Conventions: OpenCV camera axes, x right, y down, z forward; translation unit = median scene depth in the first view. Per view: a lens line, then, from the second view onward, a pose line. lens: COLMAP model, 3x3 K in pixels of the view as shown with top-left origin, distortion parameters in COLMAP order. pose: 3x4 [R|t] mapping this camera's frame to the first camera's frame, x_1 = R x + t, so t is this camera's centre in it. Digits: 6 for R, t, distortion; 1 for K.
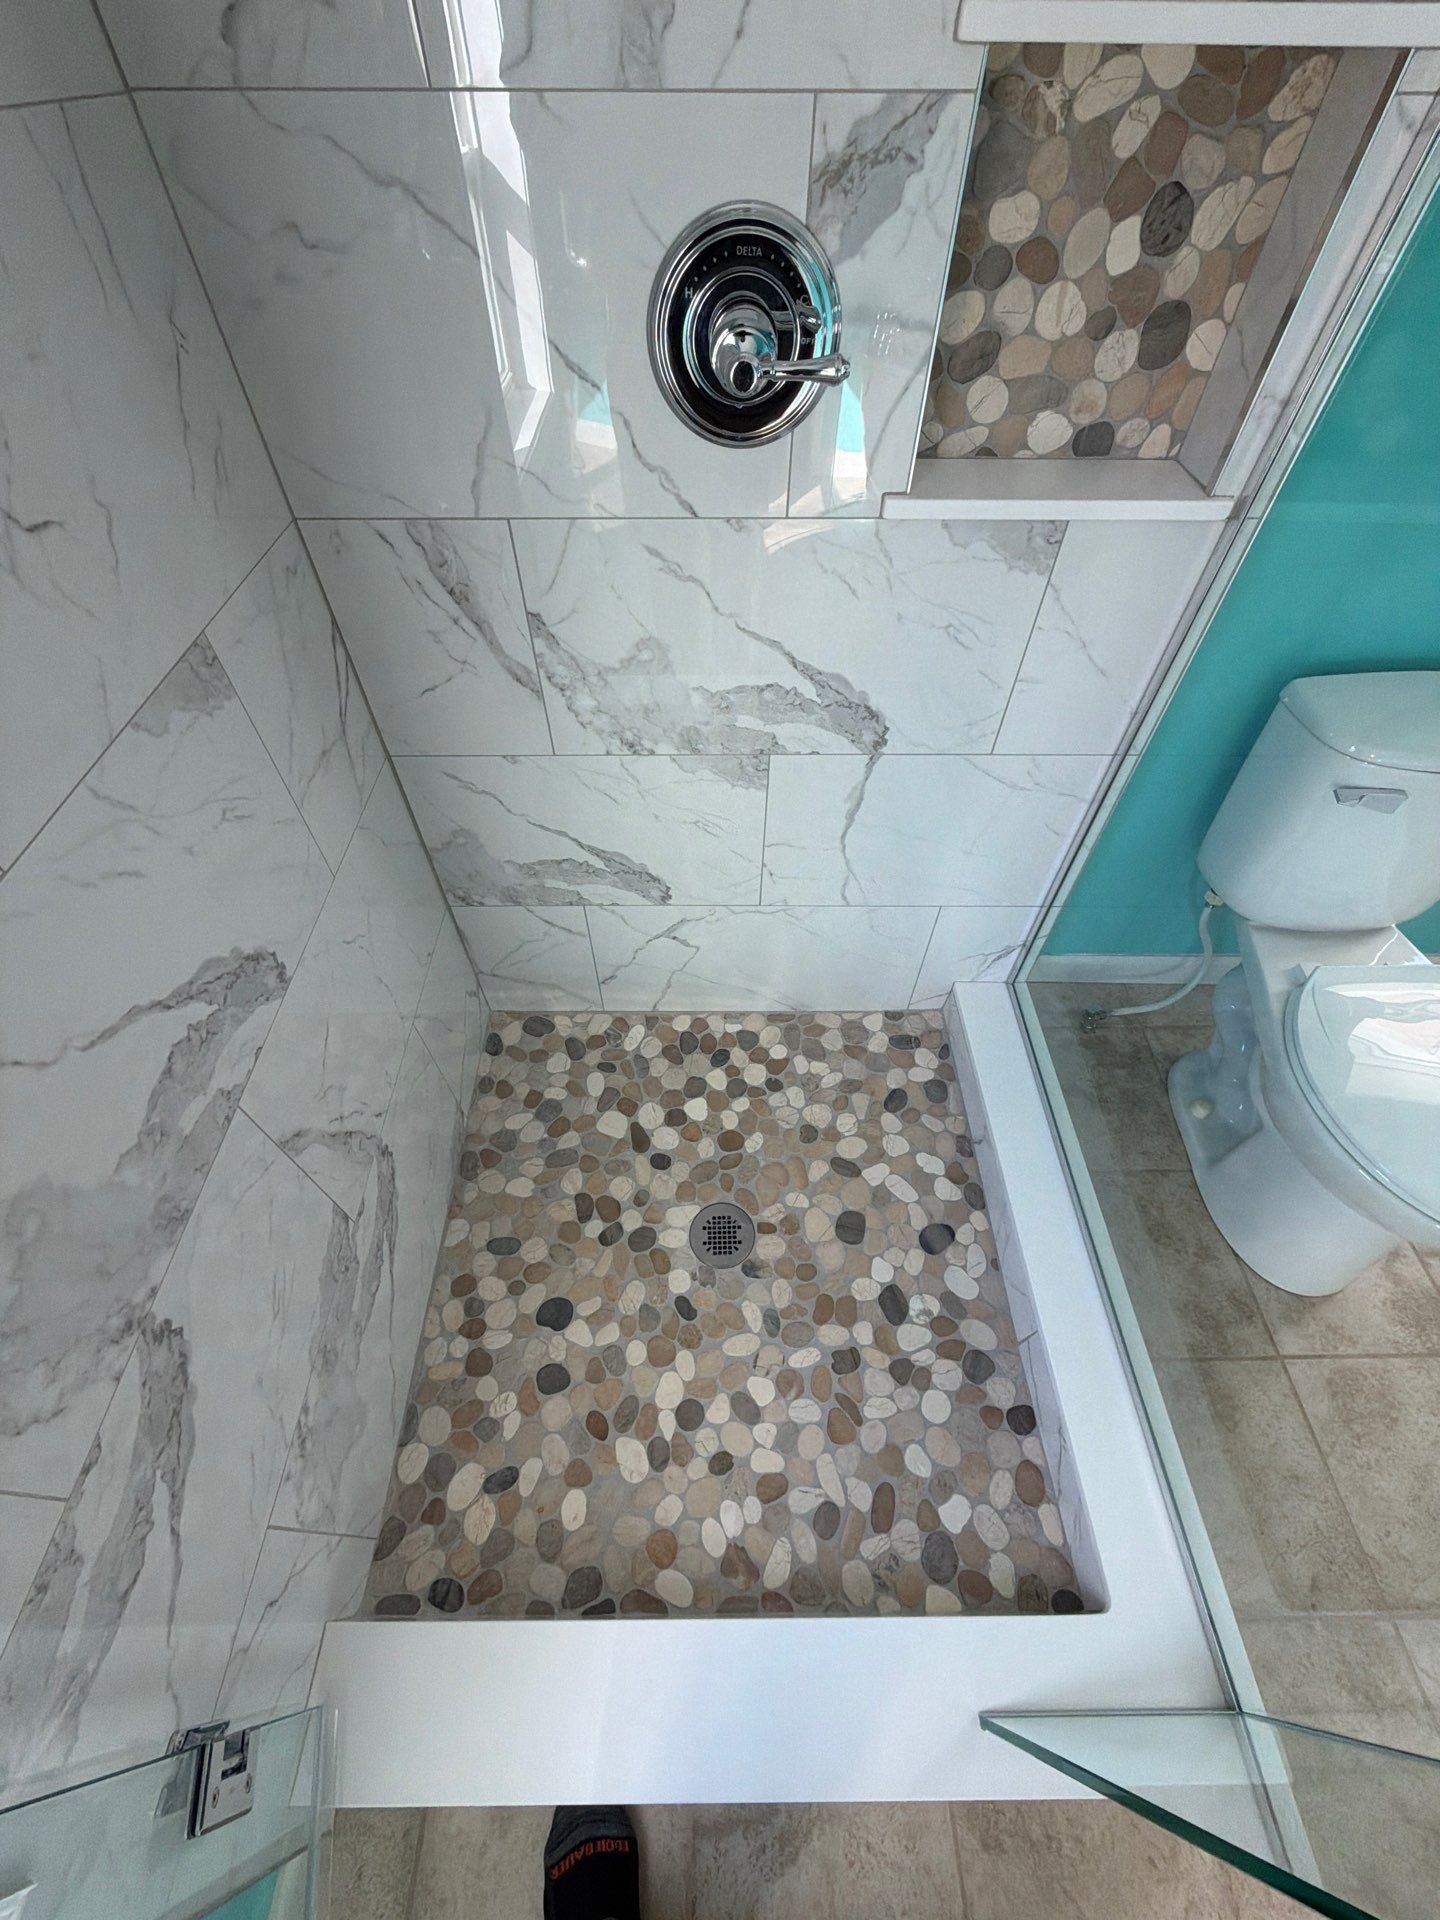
lens RADIAL K [[763.2, 0, 717.6], [0, 763.2, 962.2], [0, 0, 1]] dist [0.000302, -0.000371]
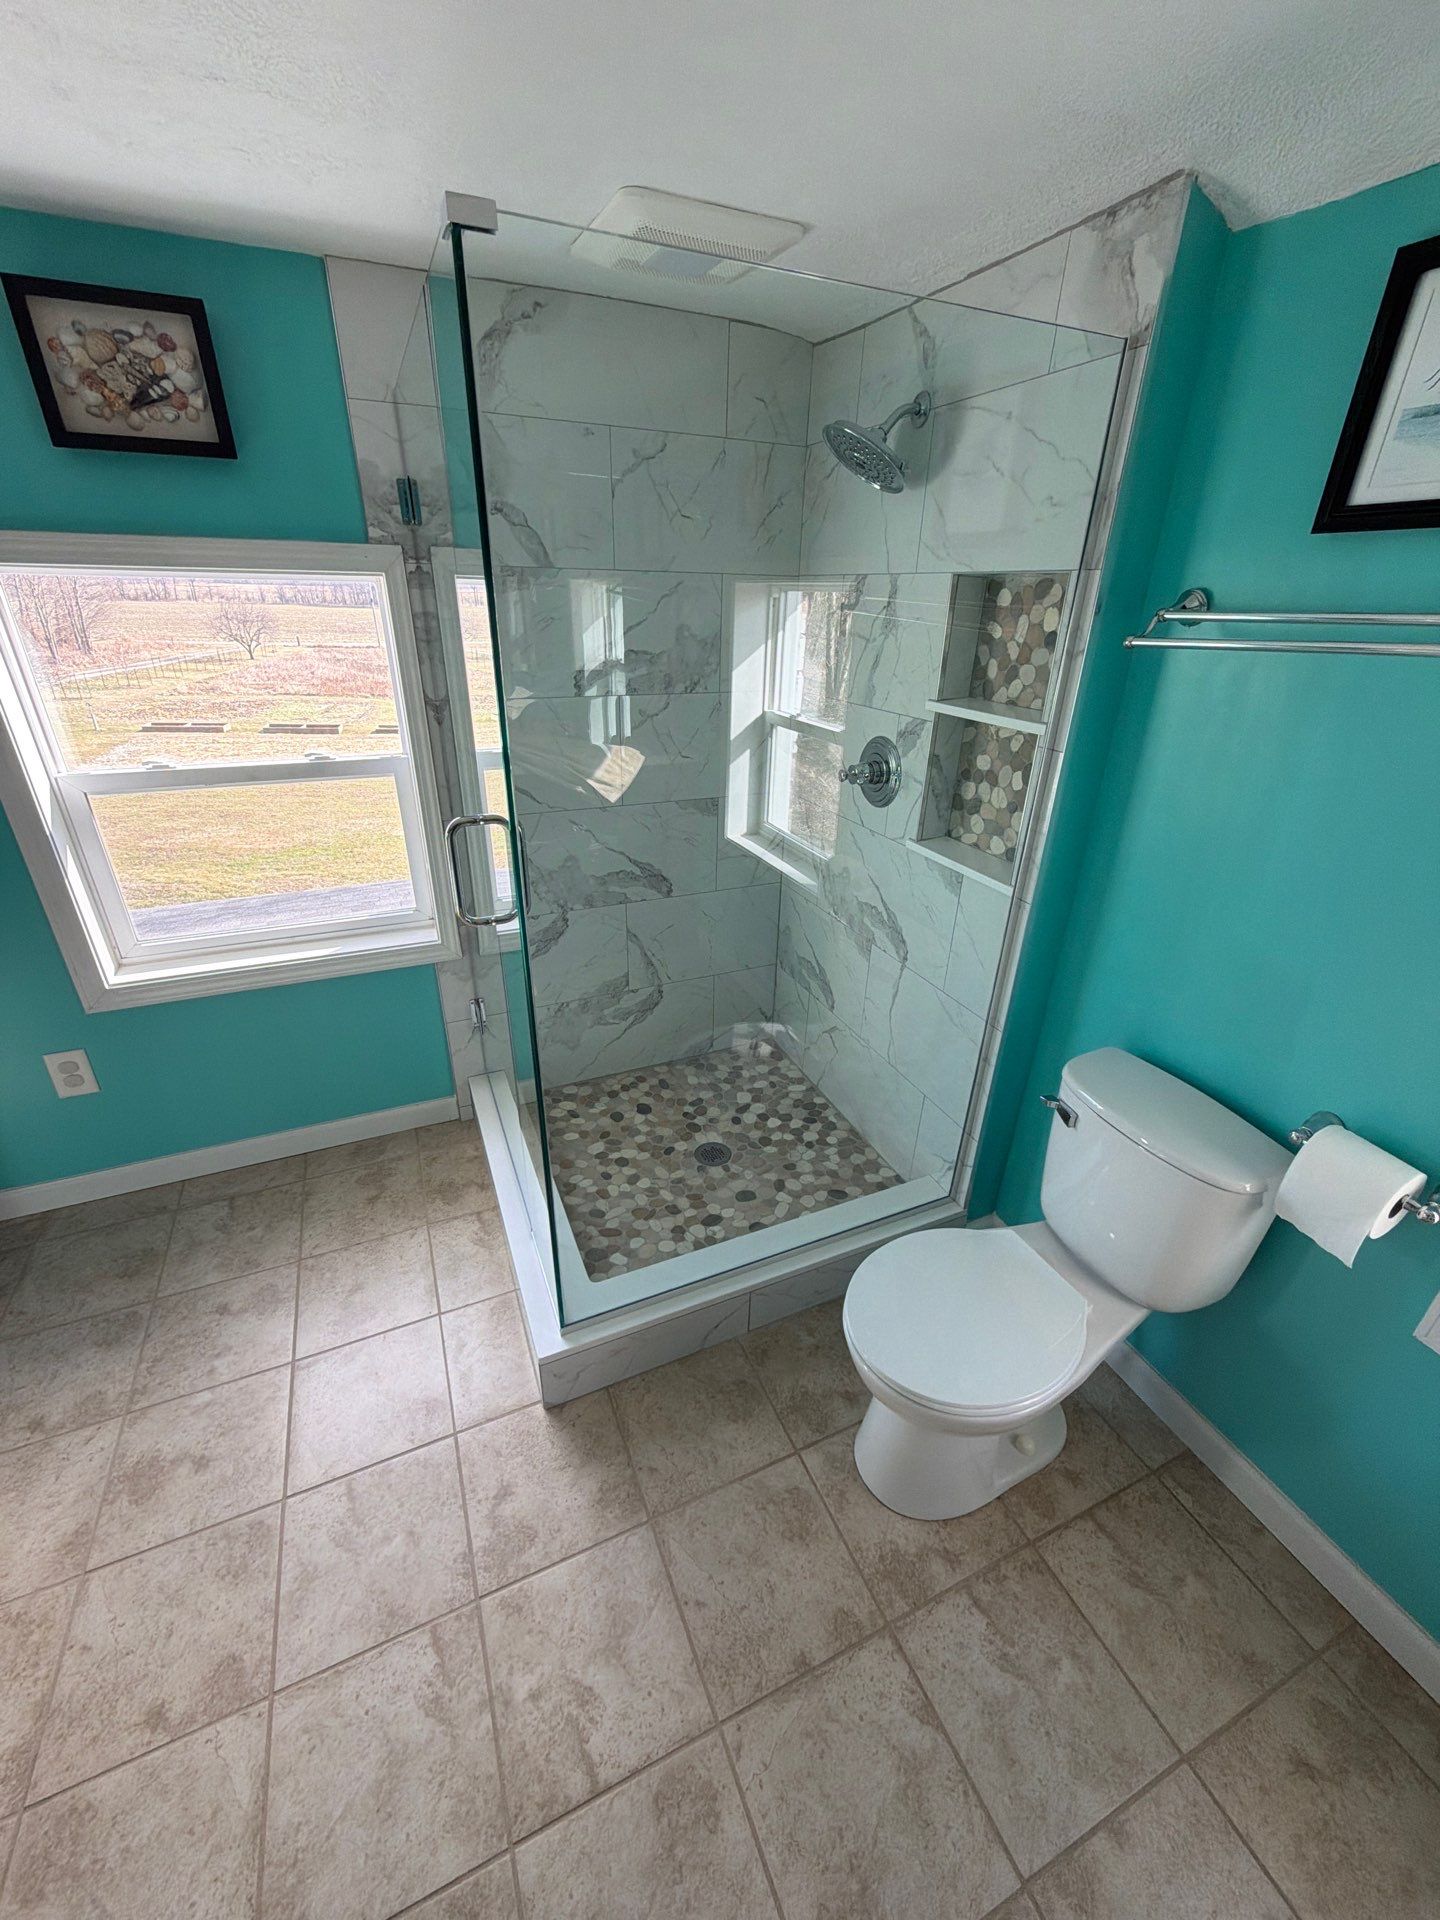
lens RADIAL K [[763.2, 0, 720.2], [0, 763.2, 961.2], [0, 0, 1]] dist [0.000302, -0.000371]
pose [[0.395951, 0.403721, -0.824761, 1.420419], [-0.726401, 0.687160, -0.012365, 0.065022], [0.561751, 0.604003, 0.565346, -0.288036]]
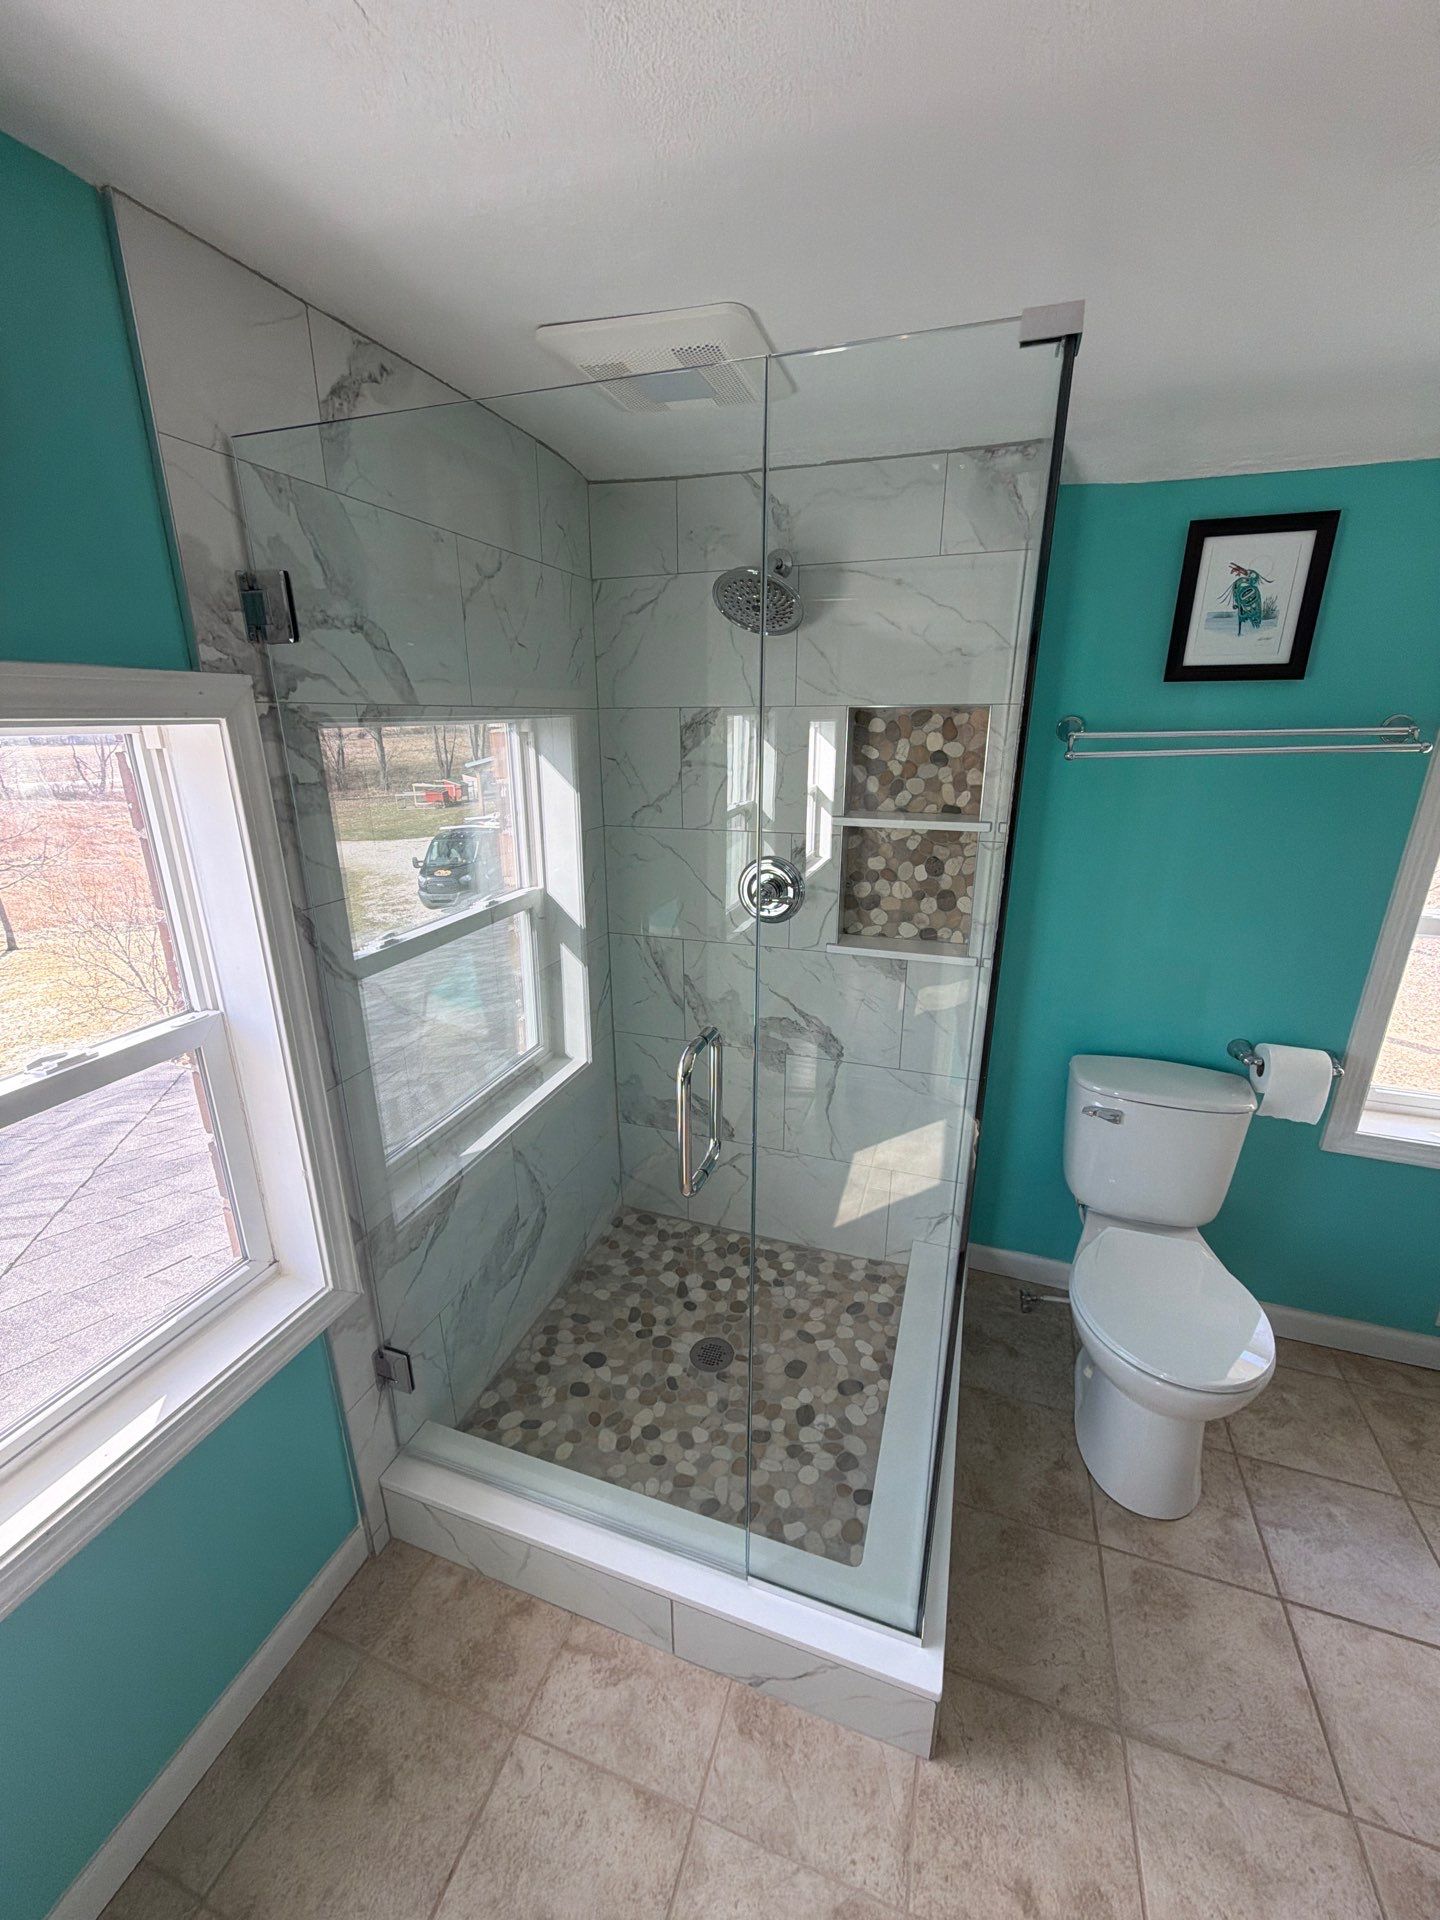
lens RADIAL K [[763.2, 0, 717.8], [0, 763.2, 961.2], [0, 0, 1]] dist [0.000302, -0.000371]
pose [[0.942575, 0.094058, -0.320478, 0.466494], [-0.254914, 0.822572, -0.508324, 0.528697], [0.215805, 0.560828, 0.799312, -0.690691]]
